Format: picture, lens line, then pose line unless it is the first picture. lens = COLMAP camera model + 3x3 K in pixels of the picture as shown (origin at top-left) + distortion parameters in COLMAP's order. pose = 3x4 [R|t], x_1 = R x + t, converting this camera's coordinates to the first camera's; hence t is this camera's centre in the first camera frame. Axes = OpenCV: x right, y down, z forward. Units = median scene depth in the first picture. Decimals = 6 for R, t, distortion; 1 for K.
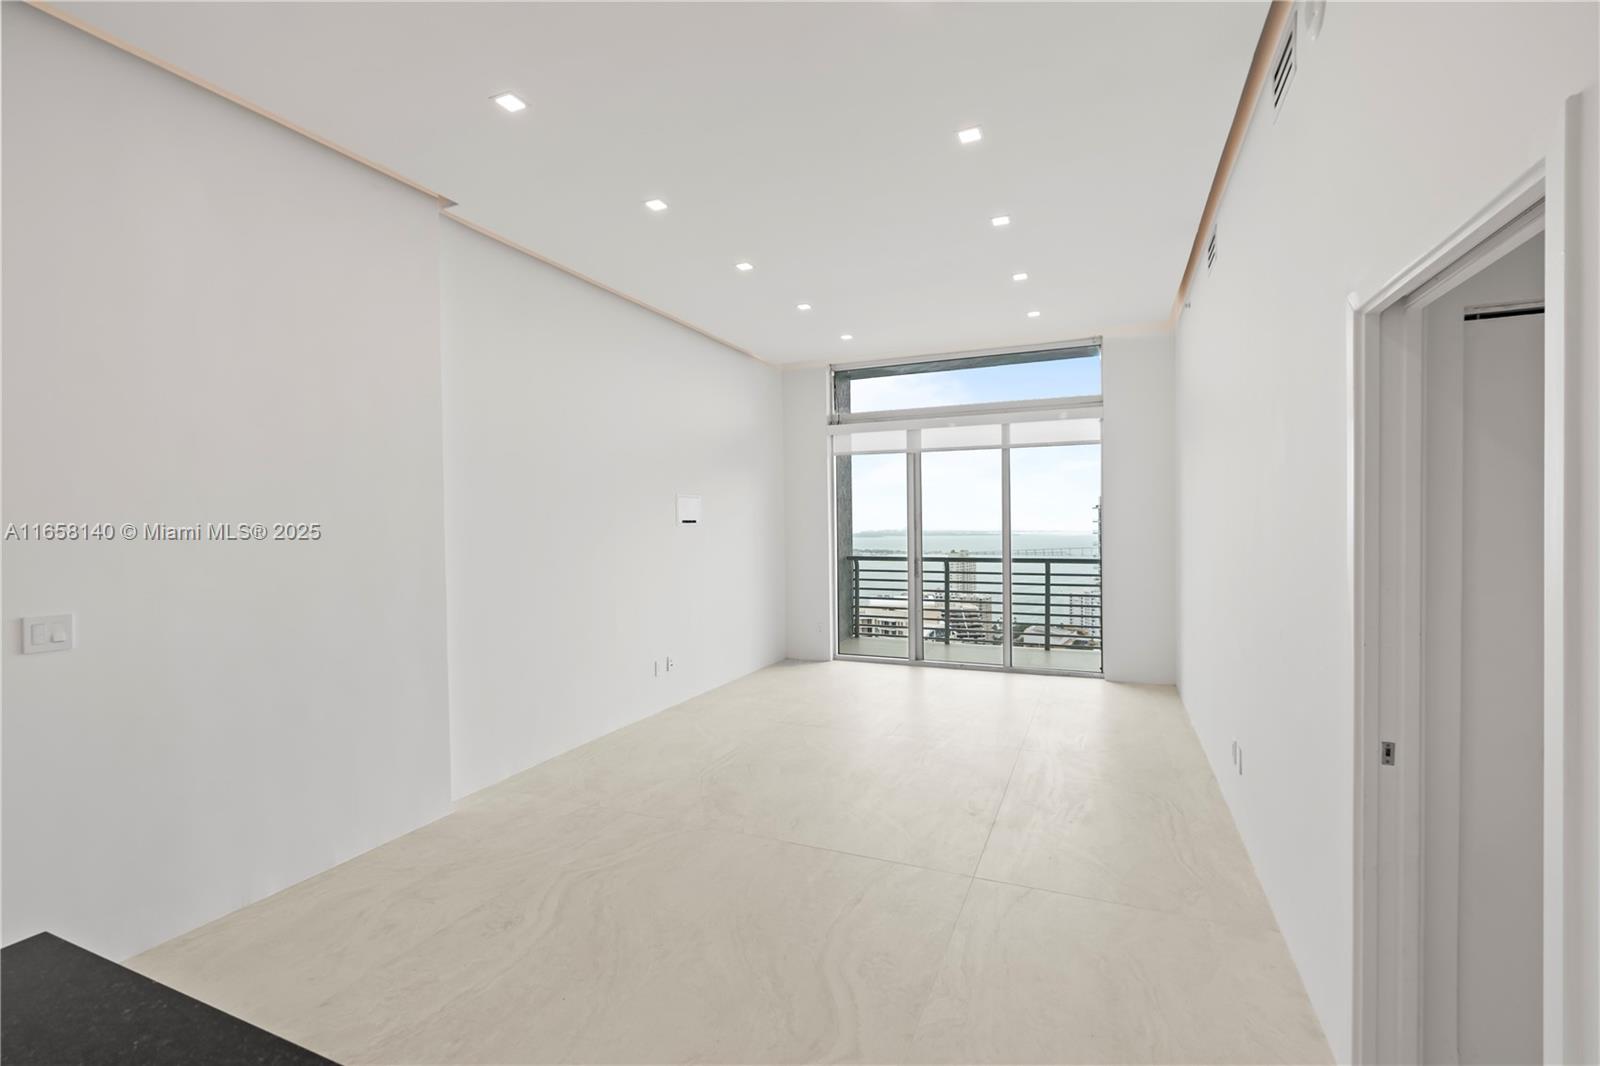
lens RADIAL K [[709.5, 0, 800.0], [0, 709.5, 533.0], [0, 0, 1]] dist [-0.011964, 0.004783]
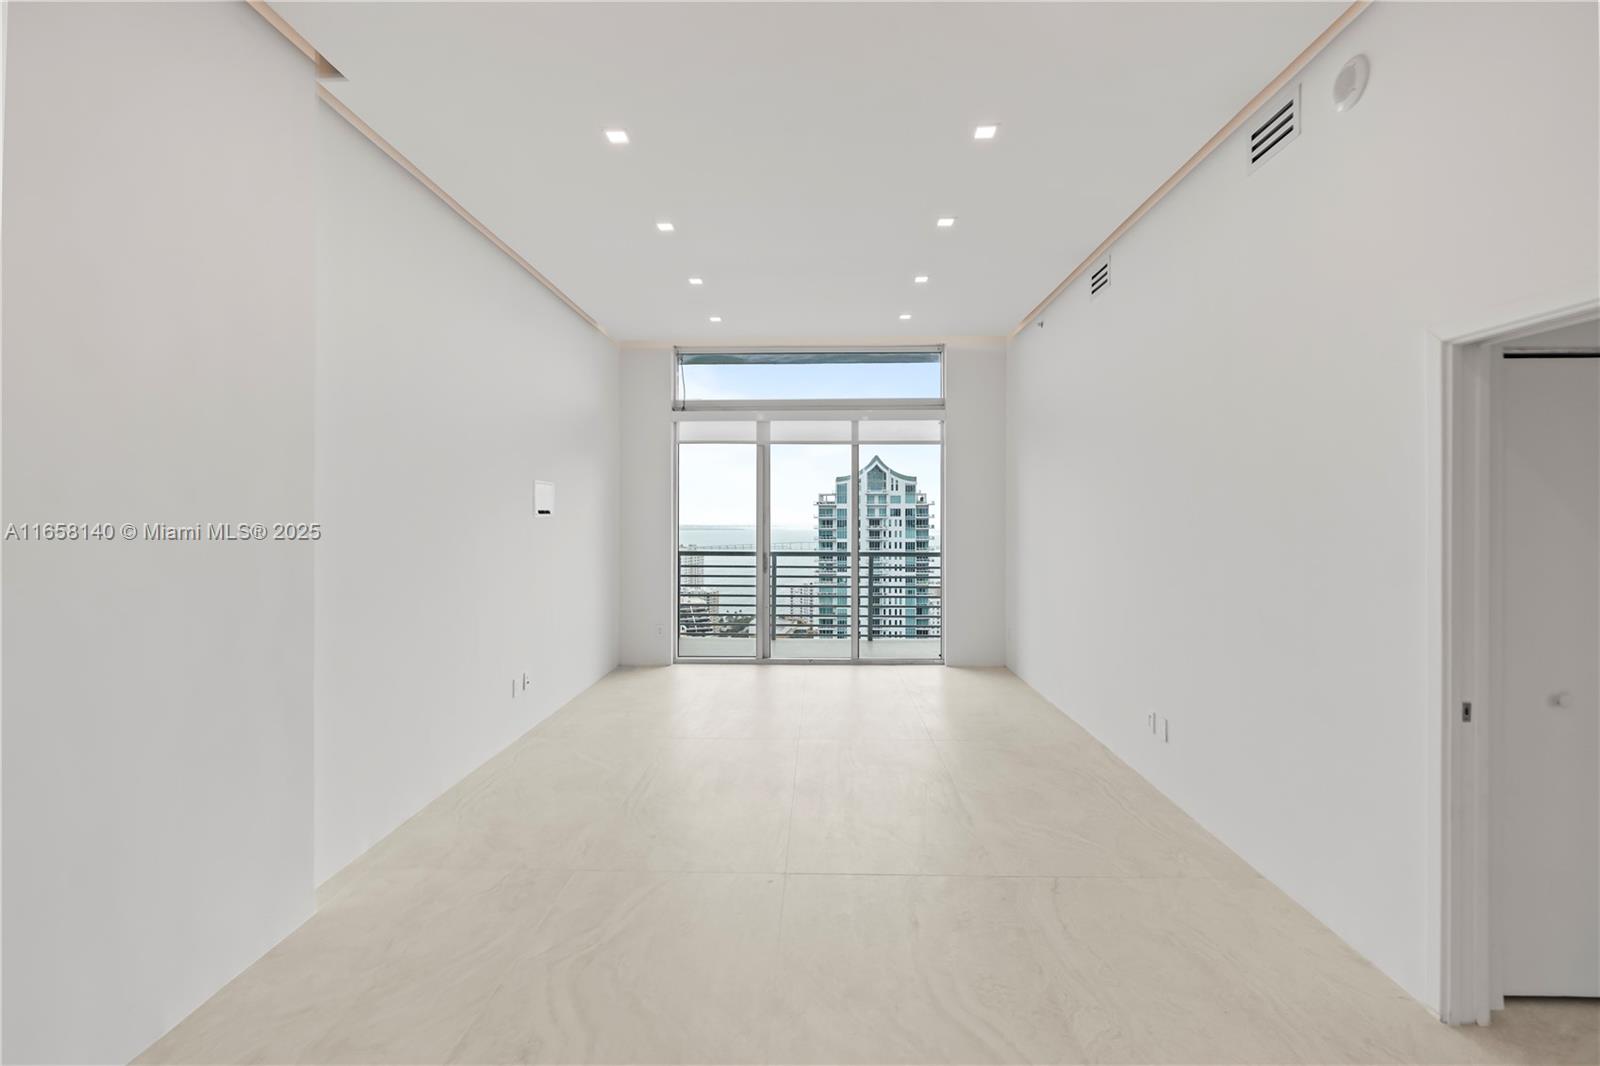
lens RADIAL K [[715.9, 0, 801.5], [0, 715.9, 512.8], [0, 0, 1]] dist [-0.005365, 0.000332]
pose [[0.928109, 0.011346, 0.372135, -0.156574], [-0.003900, 0.999777, -0.020756, 0.000878], [-0.372287, 0.017812, 0.927947, 0.068758]]
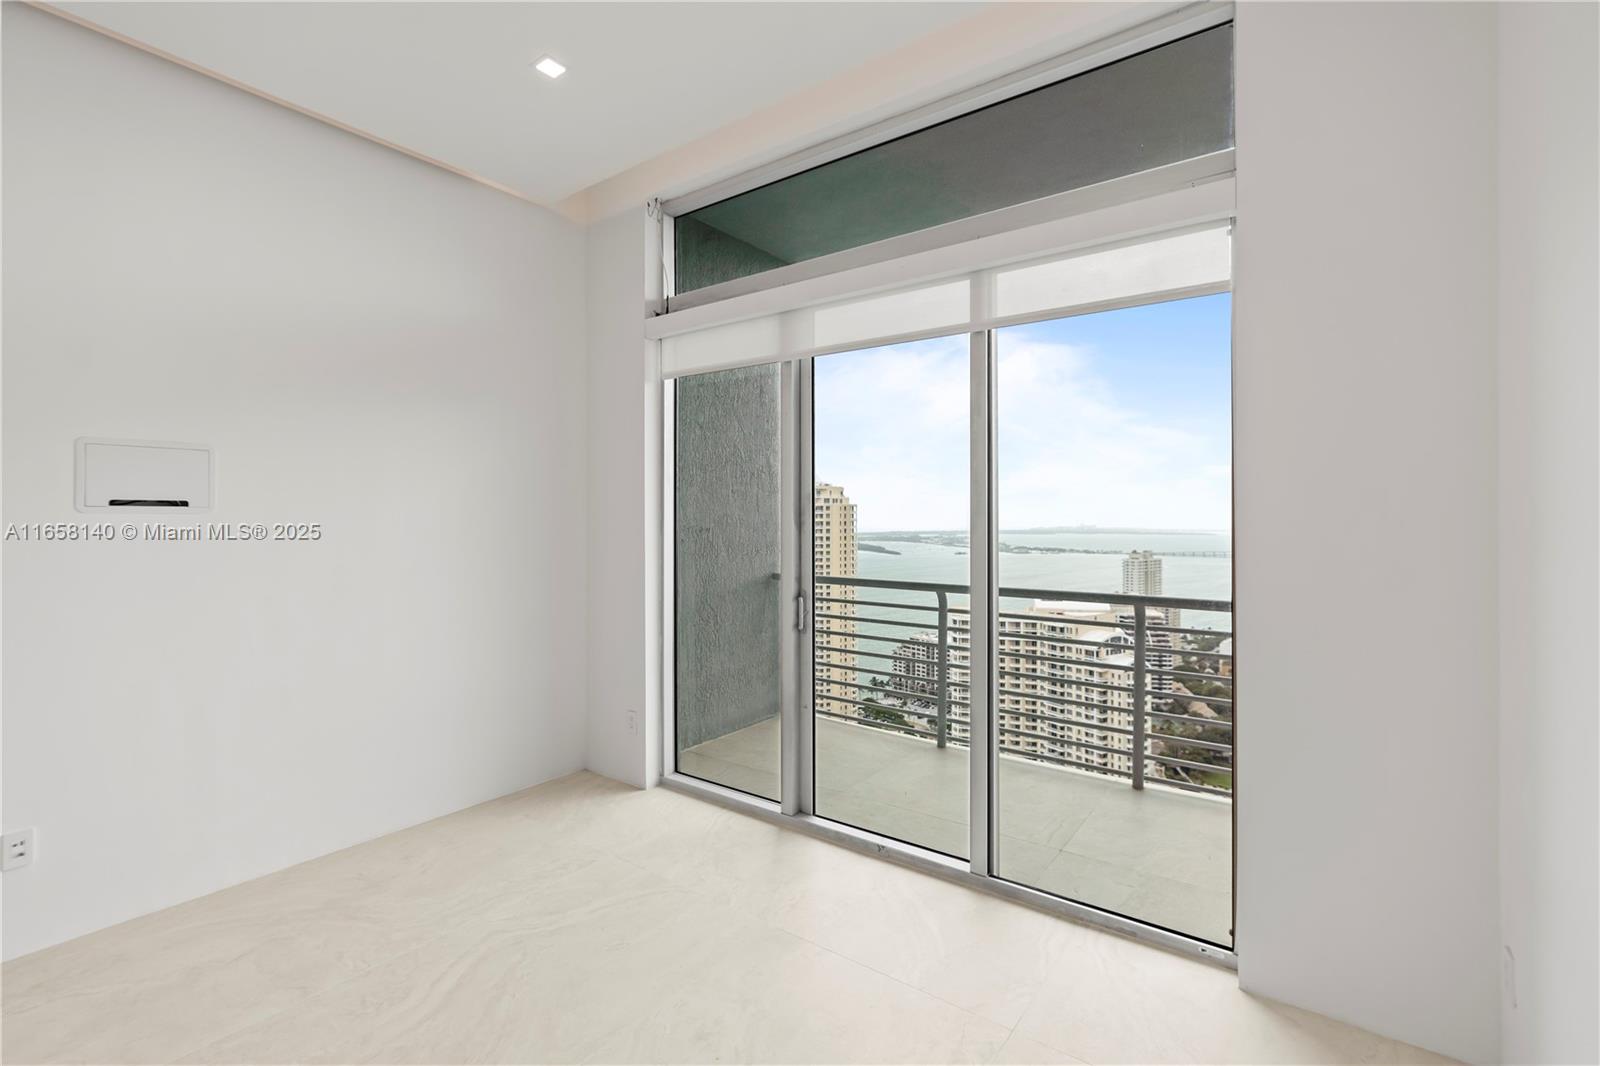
lens RADIAL K [[714.2, 0, 789.5], [0, 714.2, 514.6], [0, 0, 1]] dist [-0.017329, 0.000093]
pose [[0.970666, 0.011081, -0.240175, 0.270673], [-0.015207, 0.999767, -0.015330, -0.006573], [0.239949, 0.018533, 0.970609, 0.558285]]
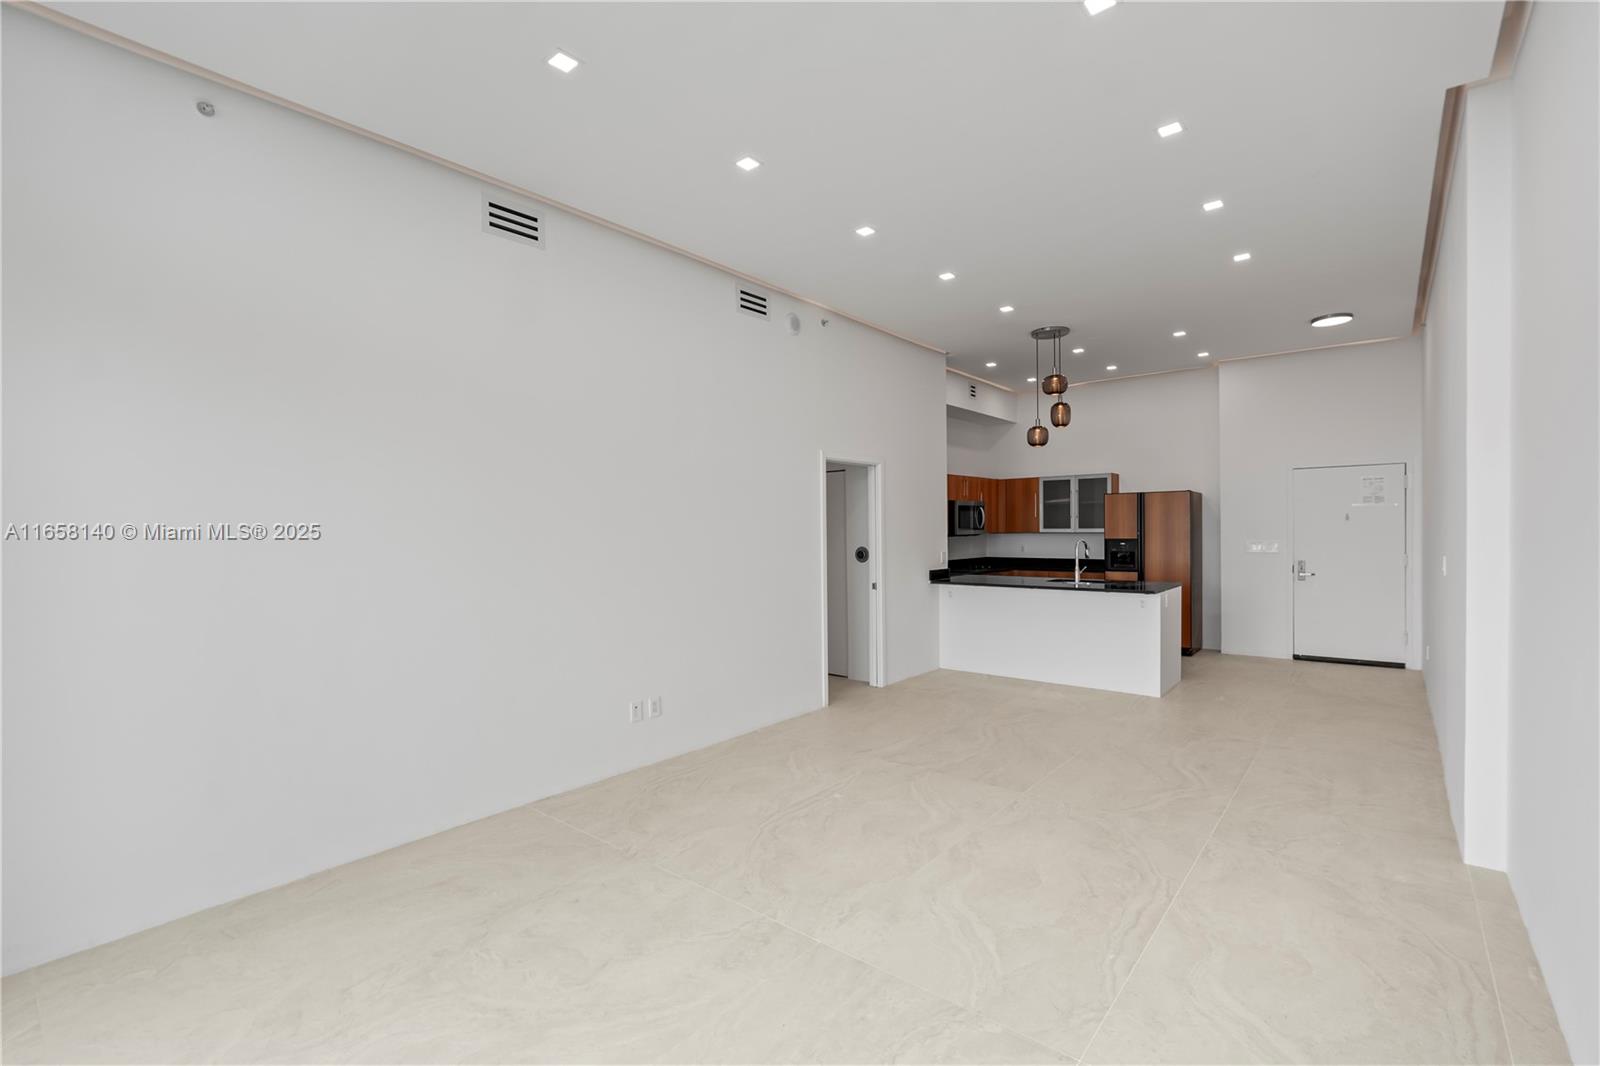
lens RADIAL K [[711.0, 0, 802.8], [0, 711.0, 538.1], [0, 0, 1]] dist [-0.007824, 0.003486]
pose [[-0.961644, 0.018869, 0.273651, 0.000171], [0.027672, 0.999215, 0.028344, -0.008608], [-0.272902, 0.034829, -0.961411, 0.994365]]
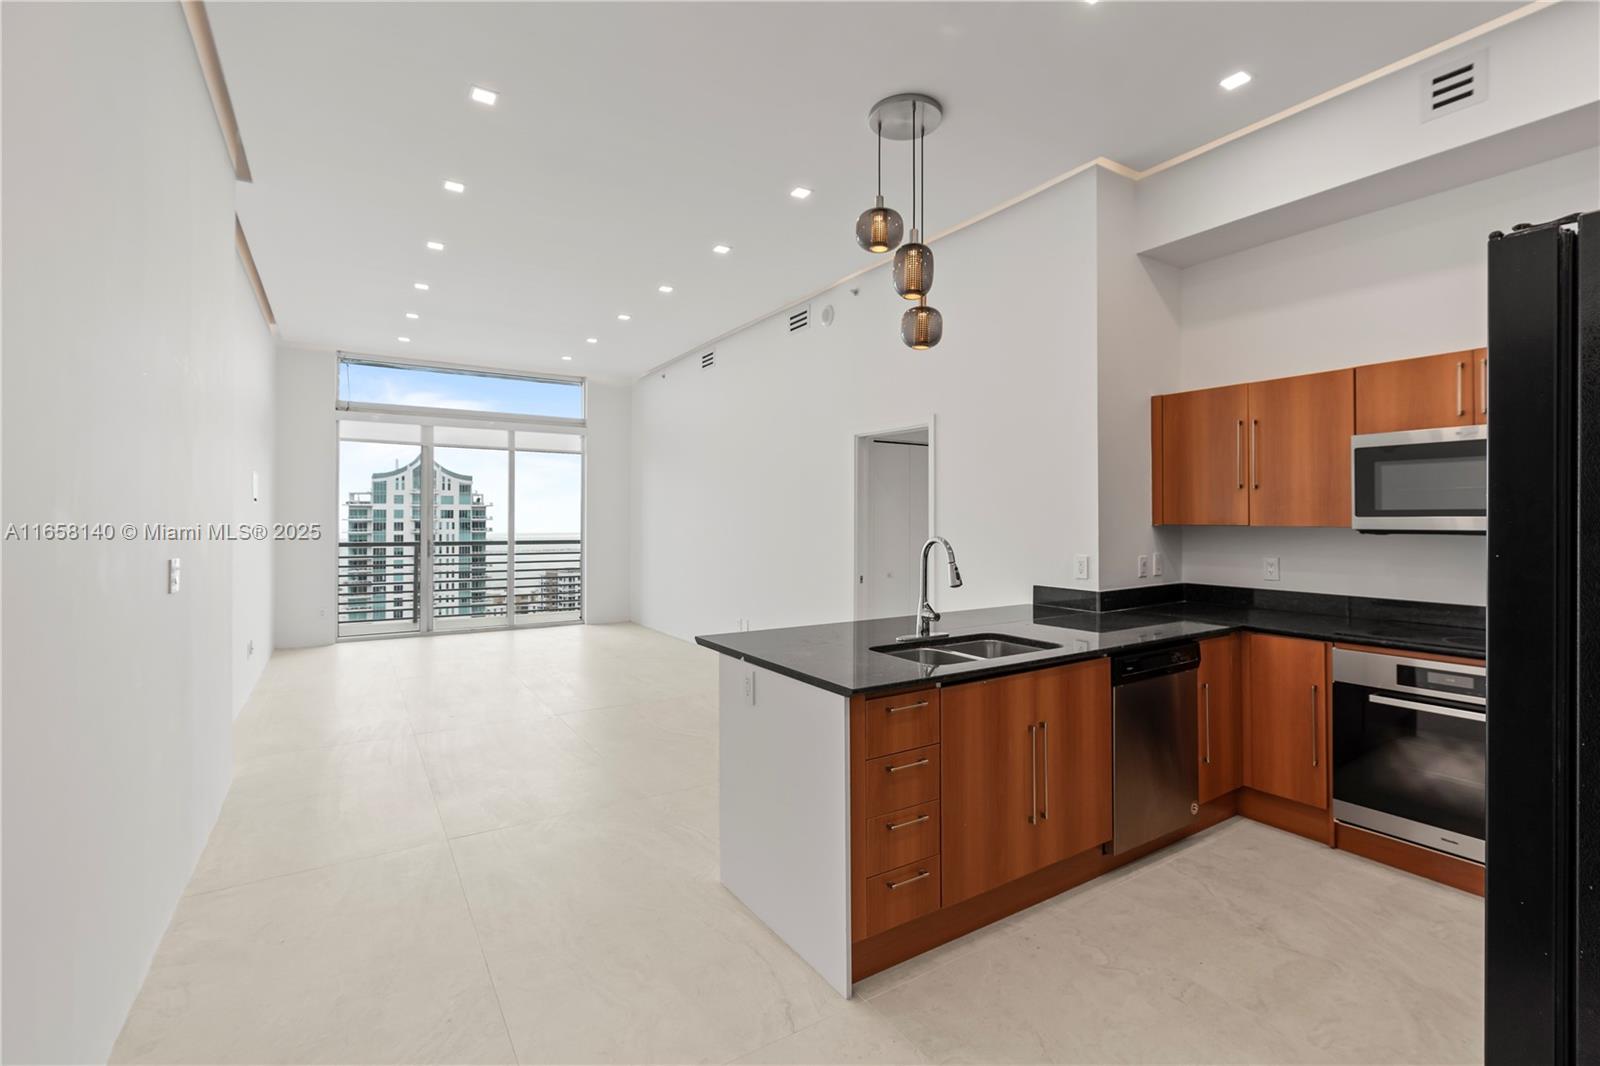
lens RADIAL K [[715.9, 0, 801.5], [0, 715.9, 512.8], [0, 0, 1]] dist [-0.005365, 0.000332]
pose [[0.559186, 0.018543, 0.828835, -0.448183], [0.003690, 0.999684, -0.024854, 0.023122], [-0.829034, 0.016956, 0.558941, -0.125594]]
